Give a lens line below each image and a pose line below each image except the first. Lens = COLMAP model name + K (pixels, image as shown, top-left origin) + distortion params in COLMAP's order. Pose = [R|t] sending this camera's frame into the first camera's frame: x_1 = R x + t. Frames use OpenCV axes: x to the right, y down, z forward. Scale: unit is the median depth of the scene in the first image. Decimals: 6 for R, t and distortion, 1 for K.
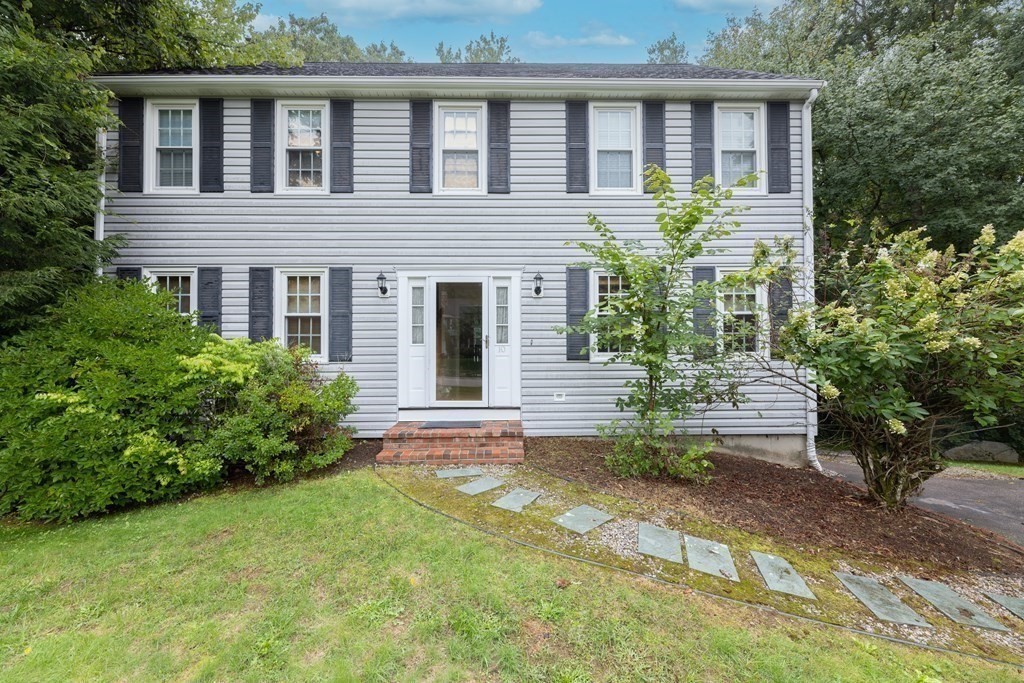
lens RADIAL K [[419.4, 0, 513.1], [0, 419.4, 338.8], [0, 0, 1]] dist [0.004846, 0.000482]
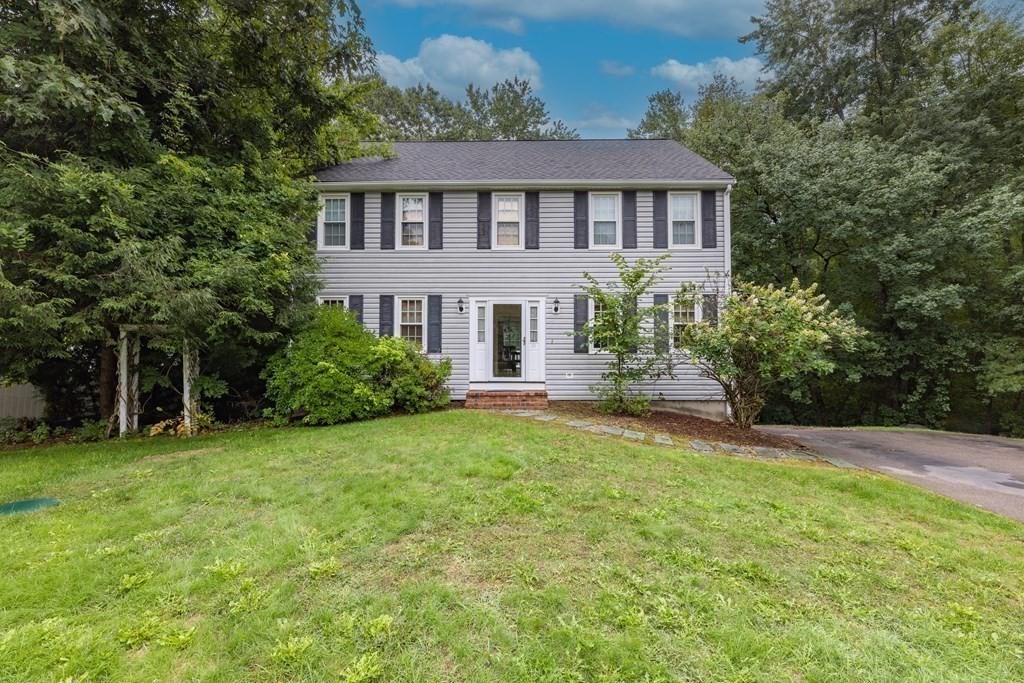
lens RADIAL K [[431.0, 0, 517.2], [0, 431.0, 339.1], [0, 0, 1]] dist [0.006372, 0.000370]
pose [[0.999626, 0.003866, -0.027080, -0.045249], [-0.004326, 0.999847, -0.016922, 0.027692], [0.027010, 0.017033, 0.999490, -0.654093]]
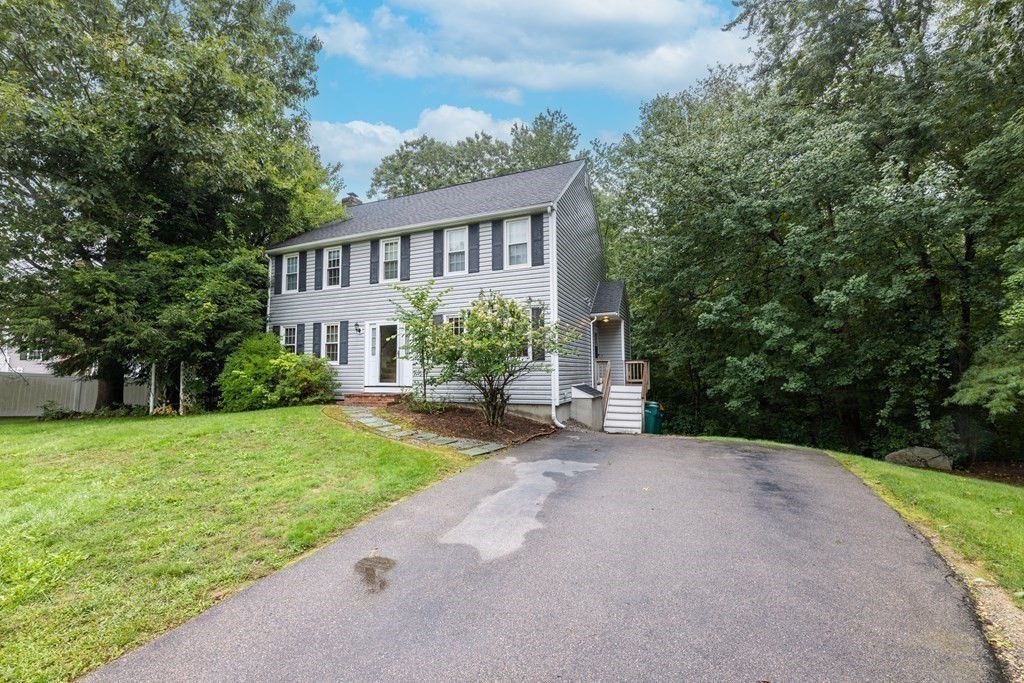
lens RADIAL K [[431.0, 0, 507.2], [0, 431.0, 335.8], [0, 0, 1]] dist [0.006372, 0.000370]
pose [[0.910265, -0.034480, -0.412587, 1.276509], [0.014250, 0.998545, -0.052011, 0.036591], [0.413780, 0.041464, 0.909432, -0.684232]]
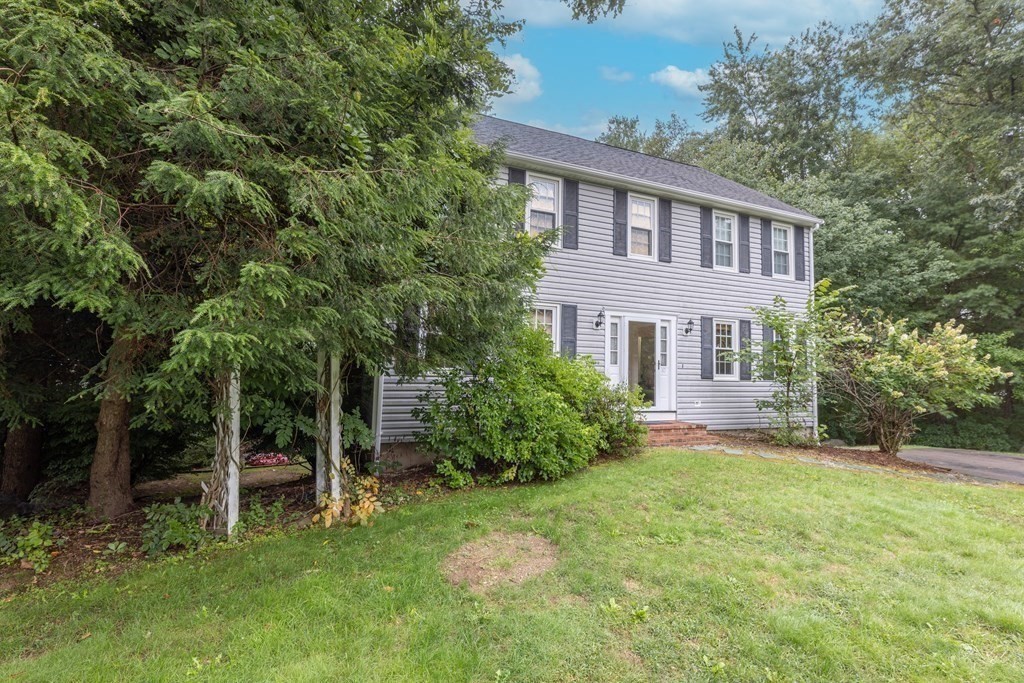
lens RADIAL K [[431.0, 0, 508.1], [0, 431.0, 344.9], [0, 0, 1]] dist [0.006372, 0.000370]
pose [[0.938507, 0.048185, 0.341882, -1.041427], [-0.035122, 0.998401, -0.044301, 0.022414], [-0.343470, 0.029569, 0.938698, -0.201042]]
